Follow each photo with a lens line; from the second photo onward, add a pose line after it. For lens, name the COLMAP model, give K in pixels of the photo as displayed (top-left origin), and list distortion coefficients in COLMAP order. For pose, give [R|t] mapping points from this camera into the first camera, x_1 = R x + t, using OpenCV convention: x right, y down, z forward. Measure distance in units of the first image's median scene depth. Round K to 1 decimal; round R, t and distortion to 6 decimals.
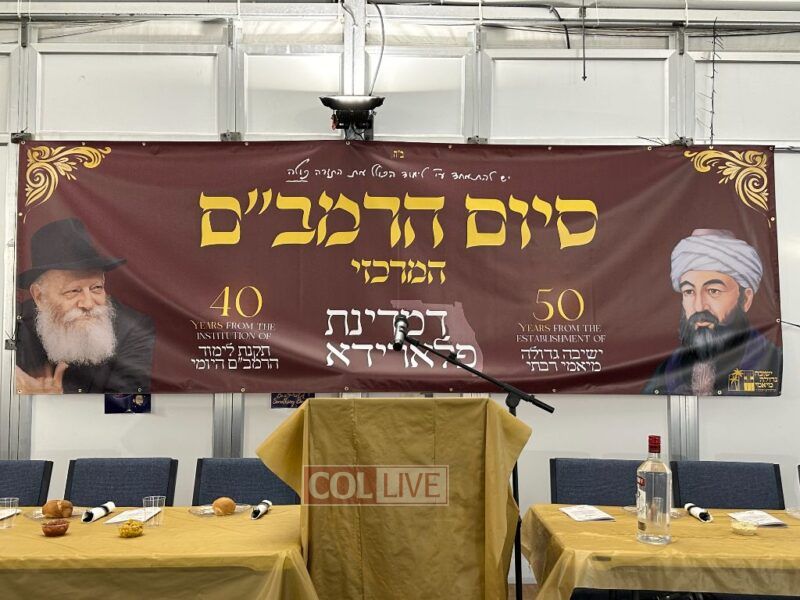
lens RADIAL K [[824.2, 0, 400.0], [0, 824.2, 300.0], [0, 0, 1]] dist [0.193809, -0.383379]
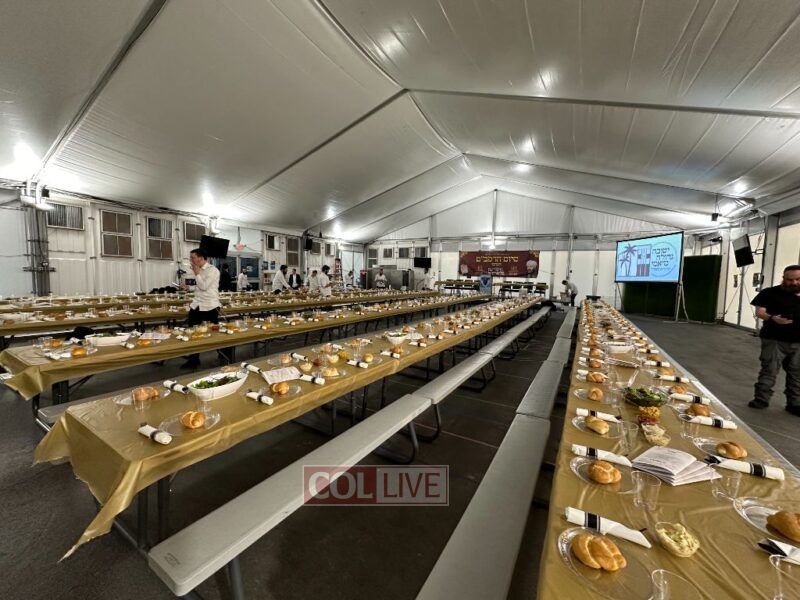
lens RADIAL K [[320.6, 0, 400.0], [0, 320.6, 300.0], [0, 0, 1]] dist [0.001091, 0.000009]
pose [[0.867224, 0.057863, -0.494545, 0.902324], [-0.001082, 0.993441, 0.114337, -0.048823], [0.497917, -0.098621, 0.861599, -2.832571]]
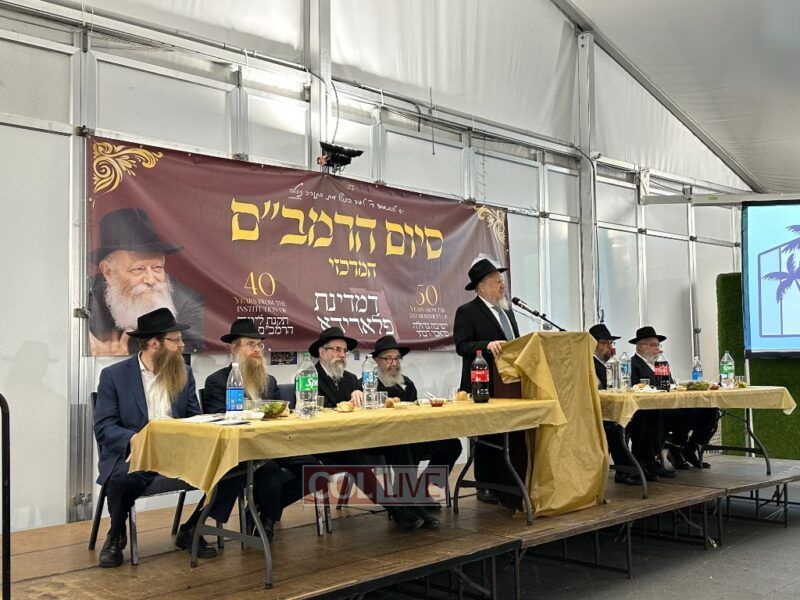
lens RADIAL K [[861.1, 0, 400.0], [0, 861.1, 300.0], [0, 0, 1]] dist [0.162831, -0.010453]
pose [[0.731372, 0.031030, 0.681273, -0.966818], [-0.023809, 0.999517, -0.019965, 0.049526], [-0.681563, -0.001618, 0.731757, -0.164936]]
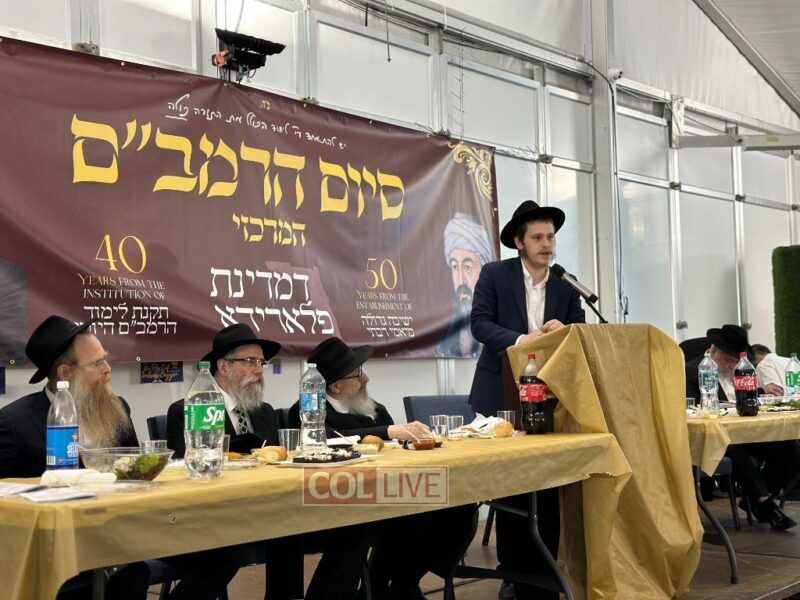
lens RADIAL K [[1110.0, 0, 400.0], [0, 1110.0, 300.0], [0, 0, 1]] dist [0.173319, -0.025777]
pose [[0.676596, 0.023074, 0.735993, -0.821748], [-0.014480, 0.999733, -0.018030, 0.063720], [-0.736212, 0.001542, 0.676749, 0.040634]]
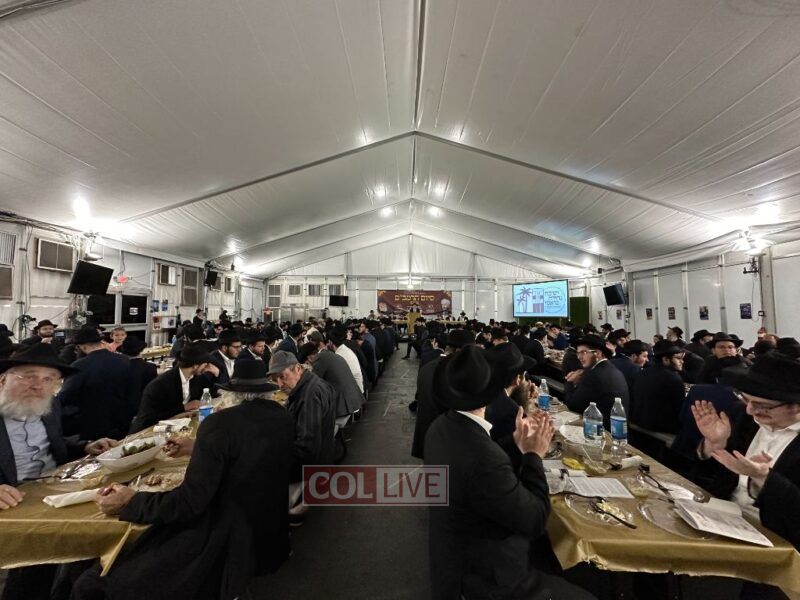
lens RADIAL K [[320.6, 0, 400.0], [0, 320.6, 300.0], [0, 0, 1]] dist [0.001091, 0.000009]
pose [[0.999297, 0.004568, -0.037214, -0.032773], [-0.004489, 0.999987, 0.002208, -0.078379], [0.037223, -0.002039, 0.999305, -2.944270]]
